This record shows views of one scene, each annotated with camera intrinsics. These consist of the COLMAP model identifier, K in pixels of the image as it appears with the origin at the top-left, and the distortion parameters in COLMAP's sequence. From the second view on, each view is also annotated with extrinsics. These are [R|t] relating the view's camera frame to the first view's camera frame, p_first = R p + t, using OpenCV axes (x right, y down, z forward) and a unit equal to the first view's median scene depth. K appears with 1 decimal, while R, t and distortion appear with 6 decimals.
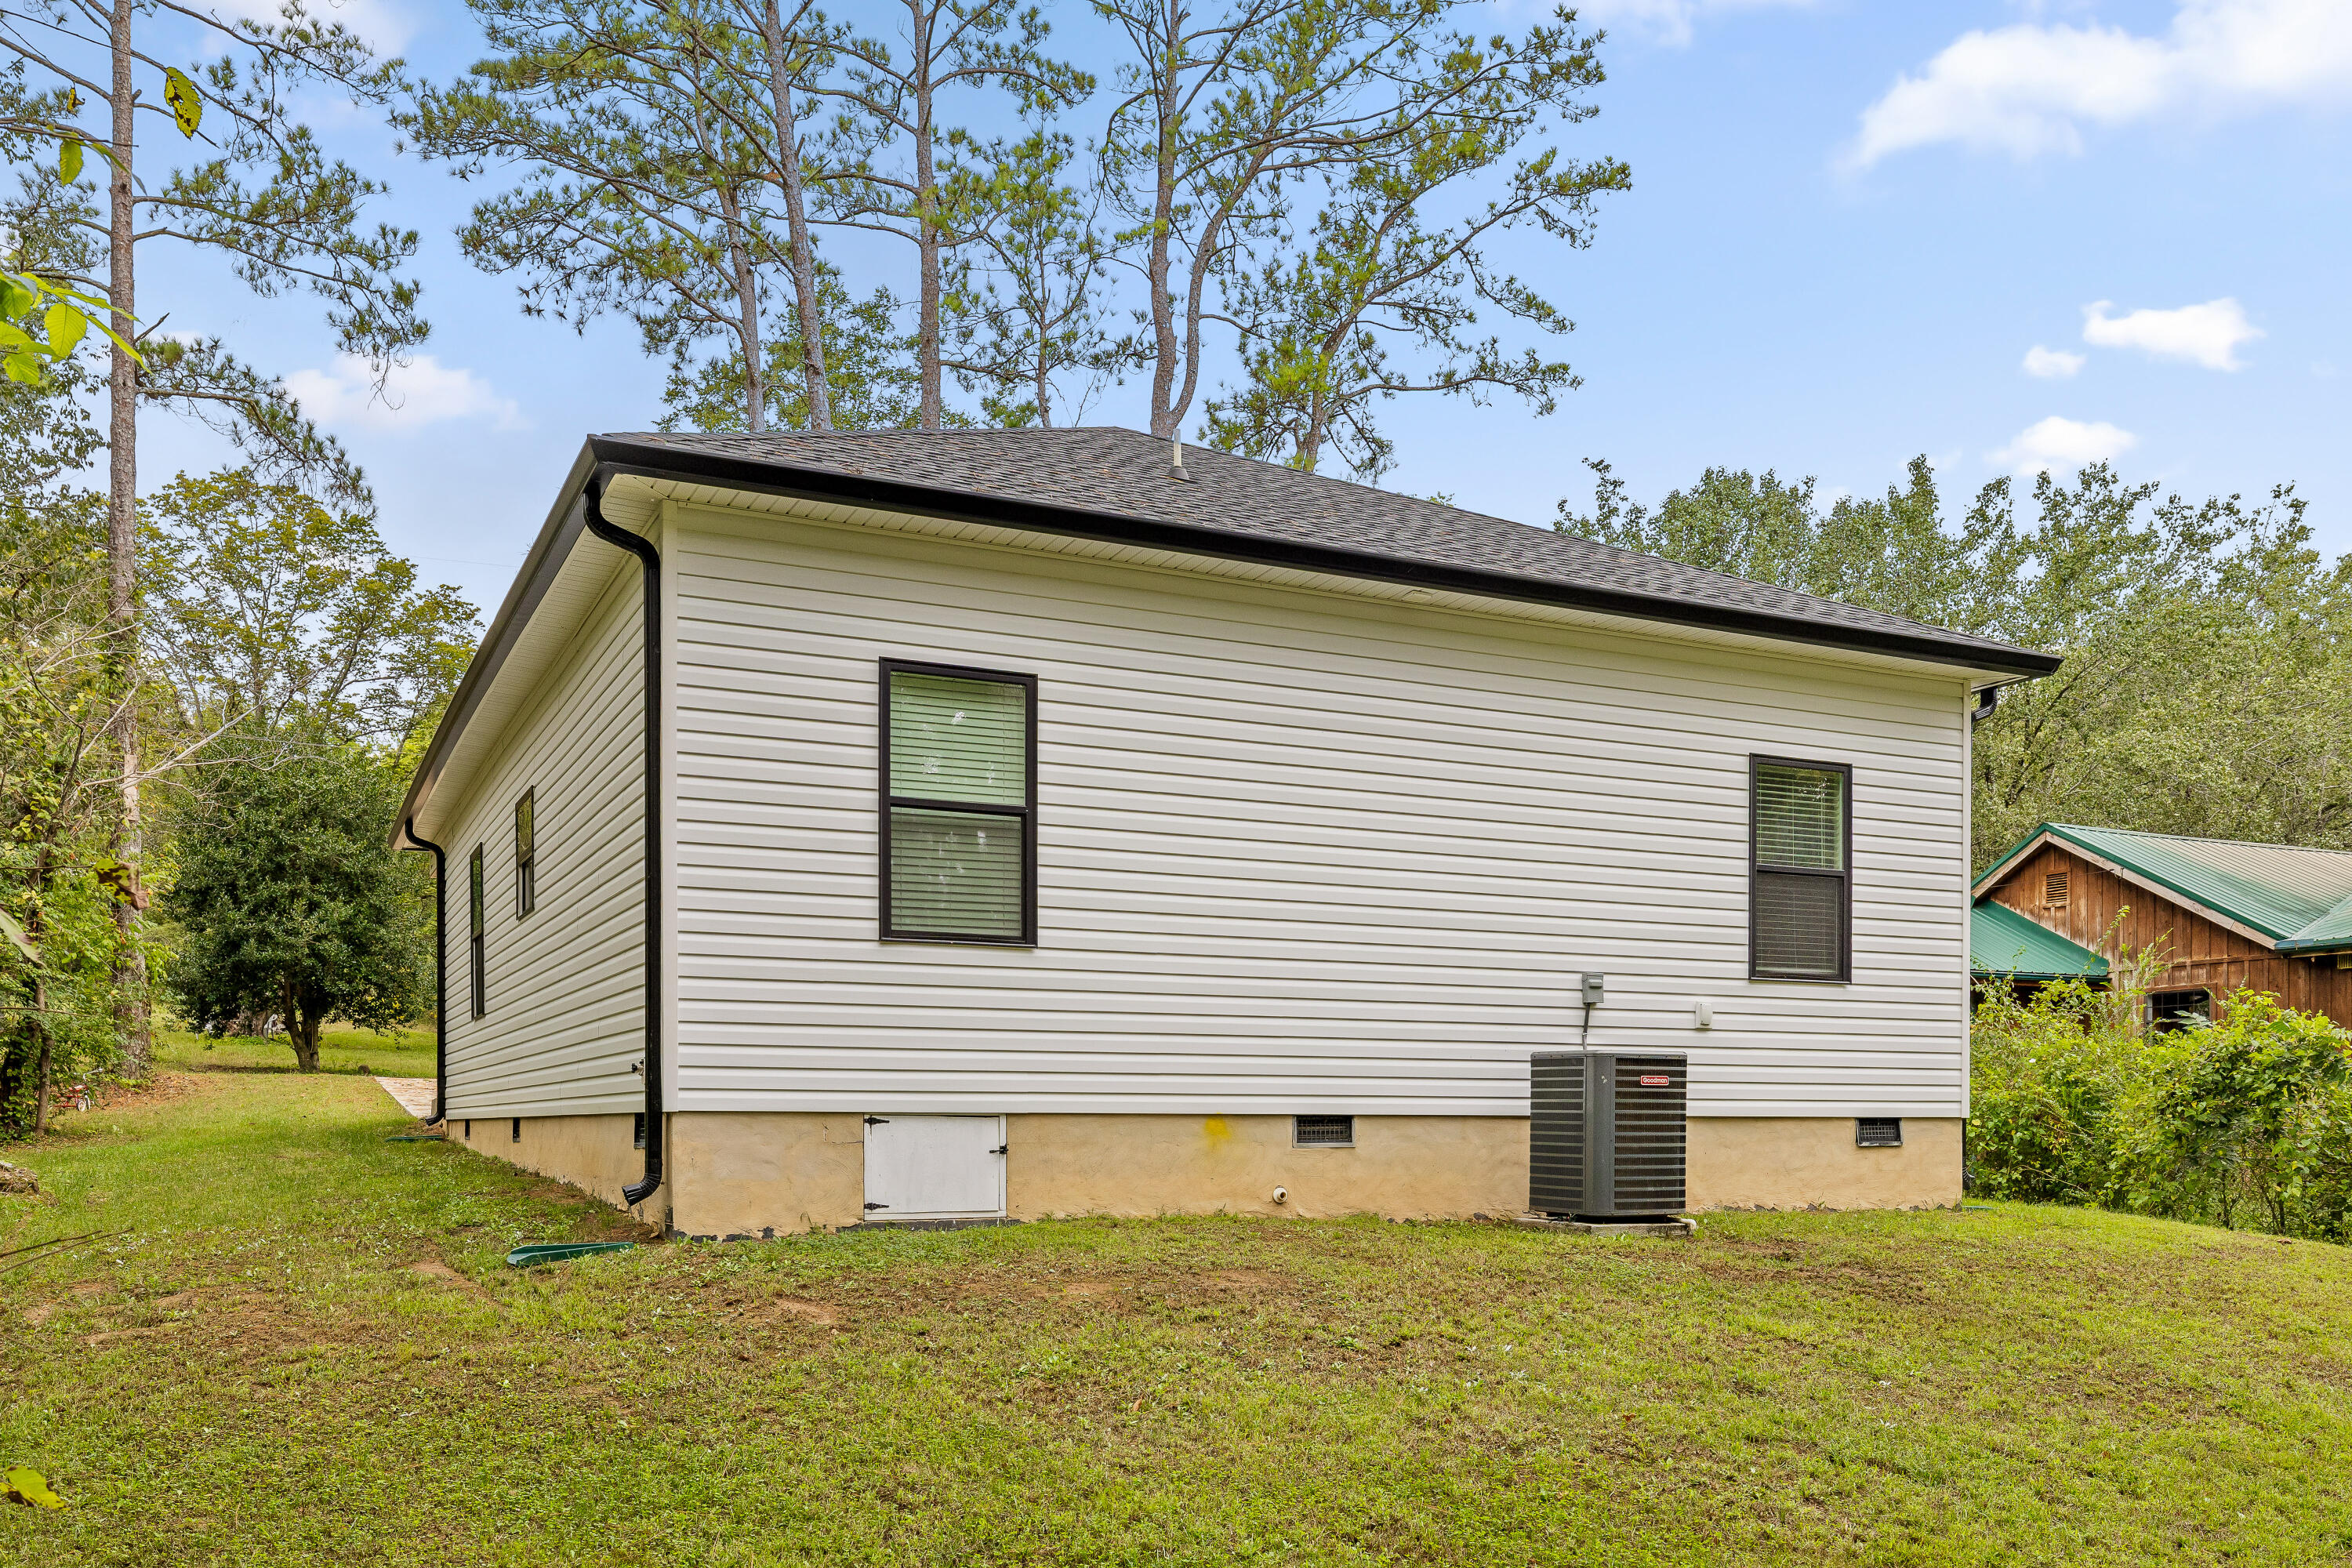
lens RADIAL K [[1884.3, 0, 1099.4], [0, 1884.3, 898.2], [0, 0, 1]] dist [-0.007348, 0.011438]
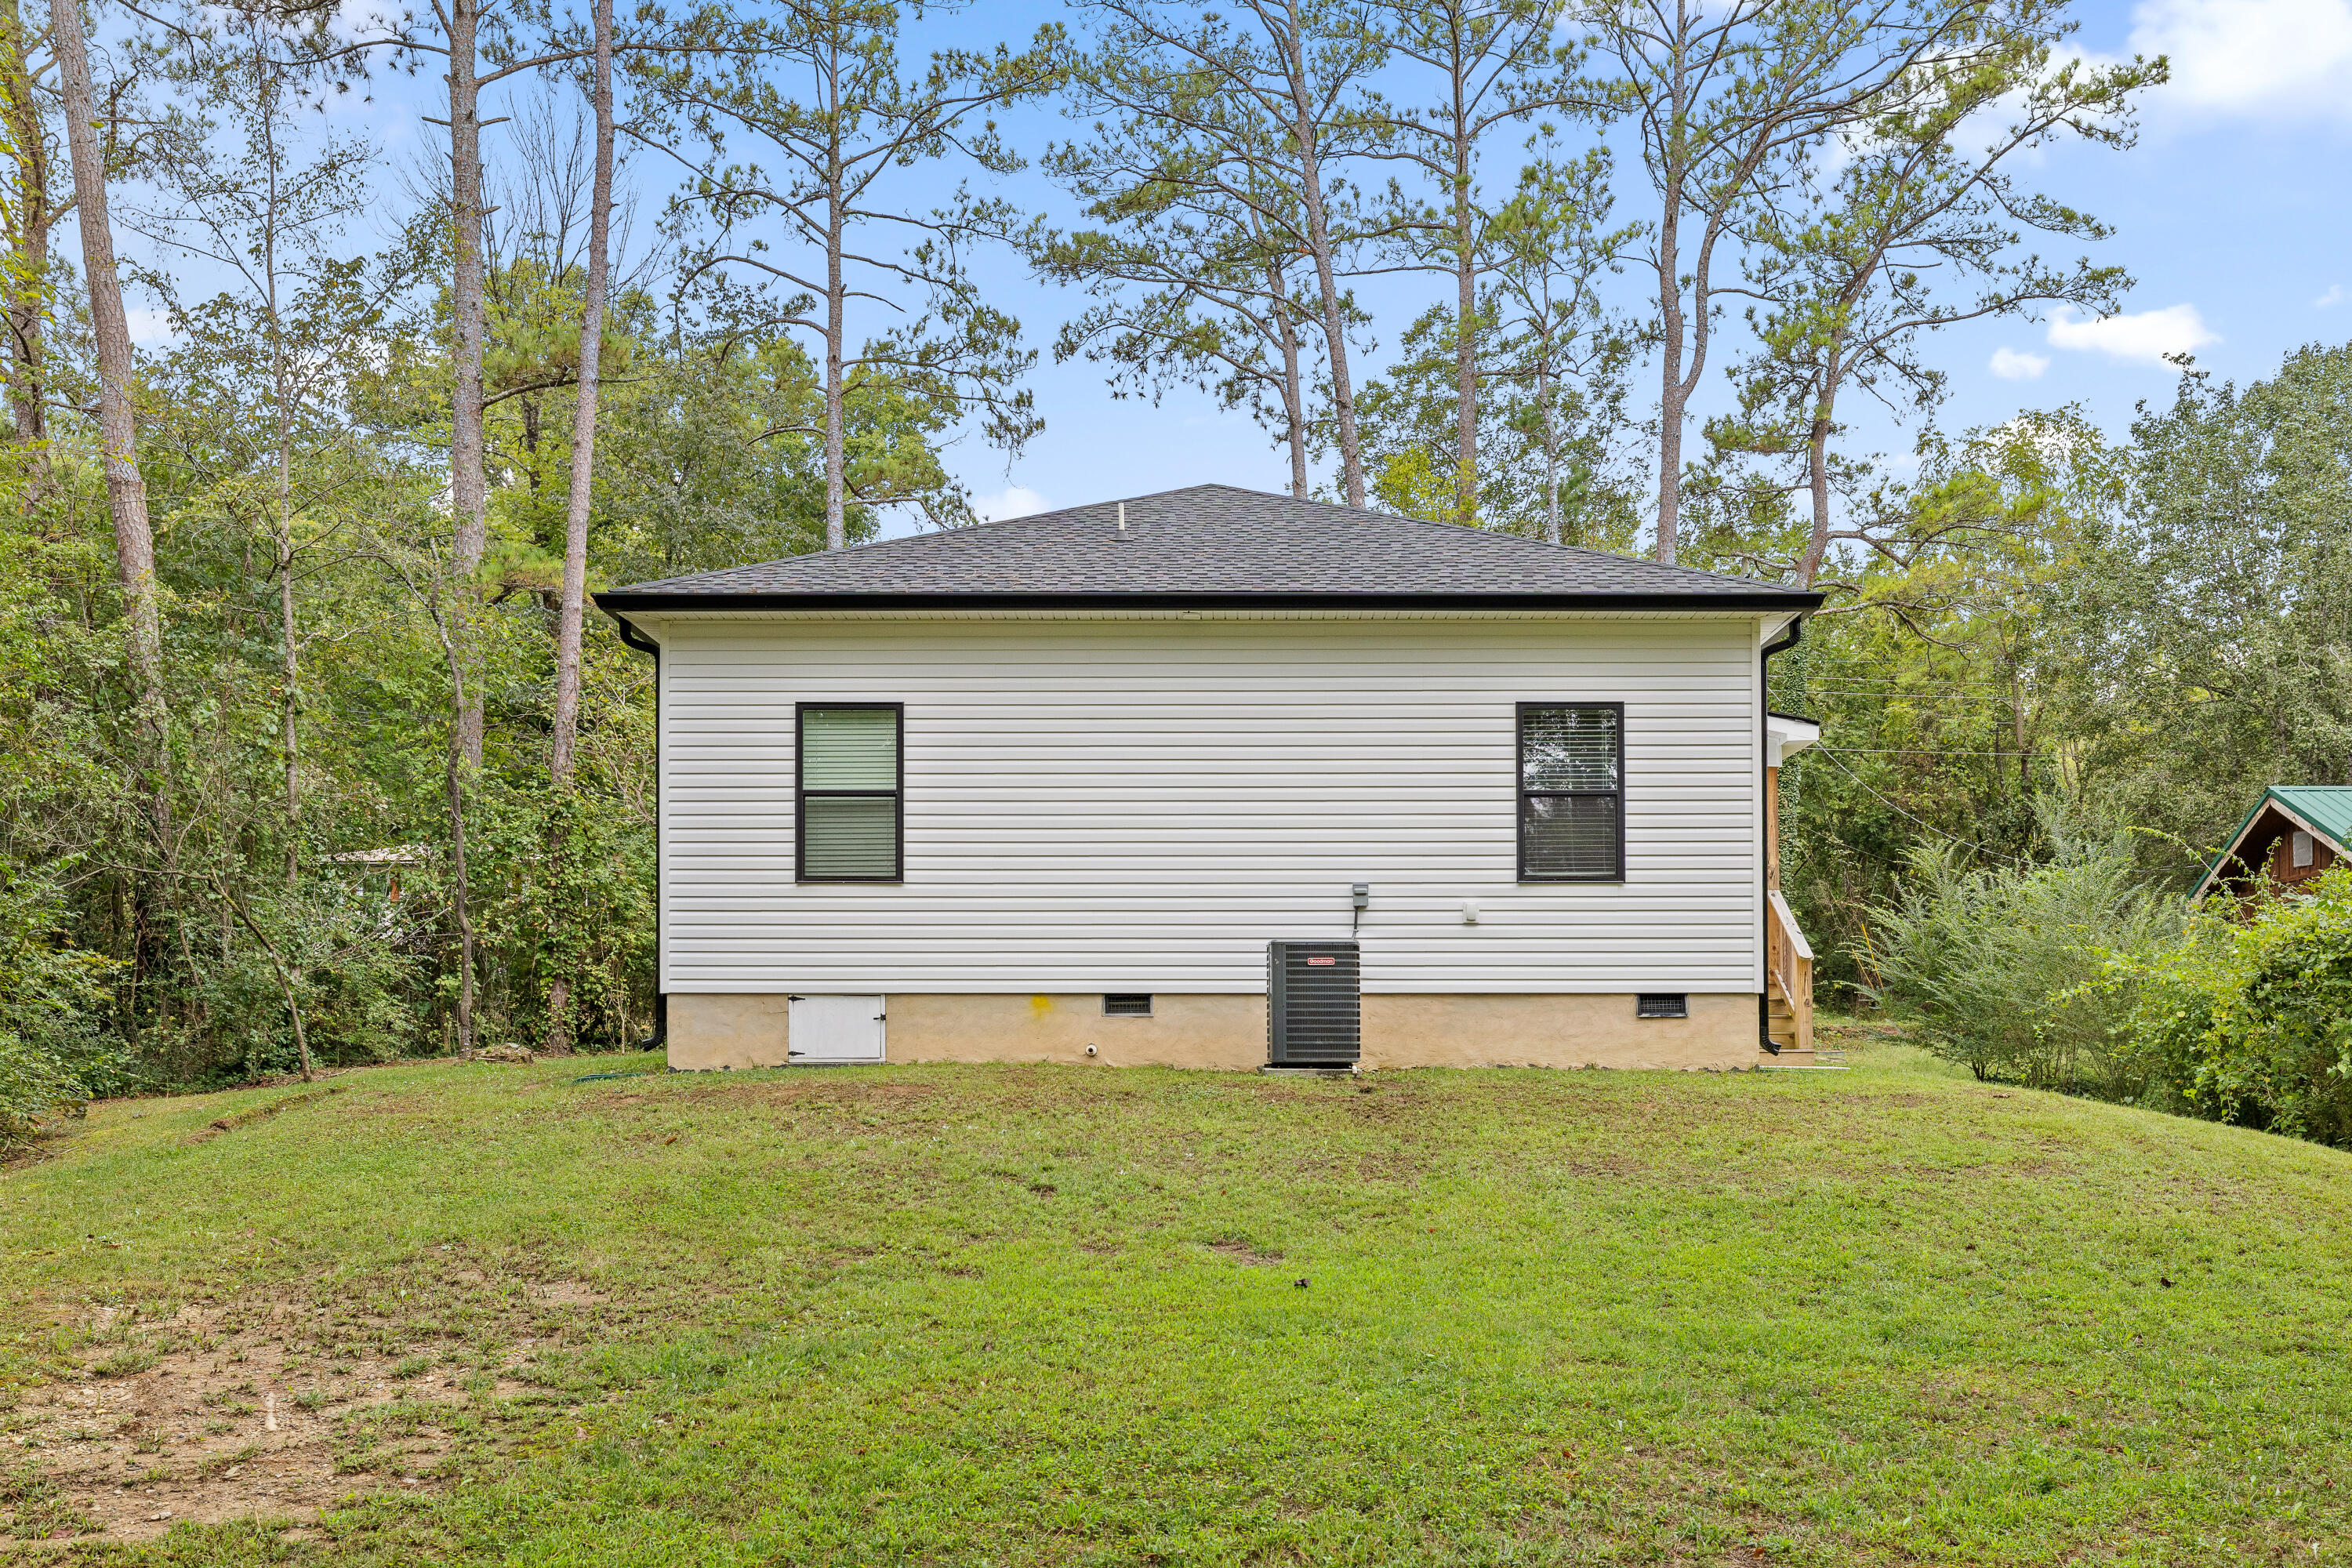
lens RADIAL K [[1772.7, 0, 1162.4], [0, 1772.7, 763.3], [0, 0, 1]] dist [-0.011994, 0.020831]
pose [[0.904939, -0.073435, -0.419158, 0.628286], [0.052601, 0.996747, -0.061065, 0.023451], [0.422278, 0.033212, 0.905858, -0.167028]]
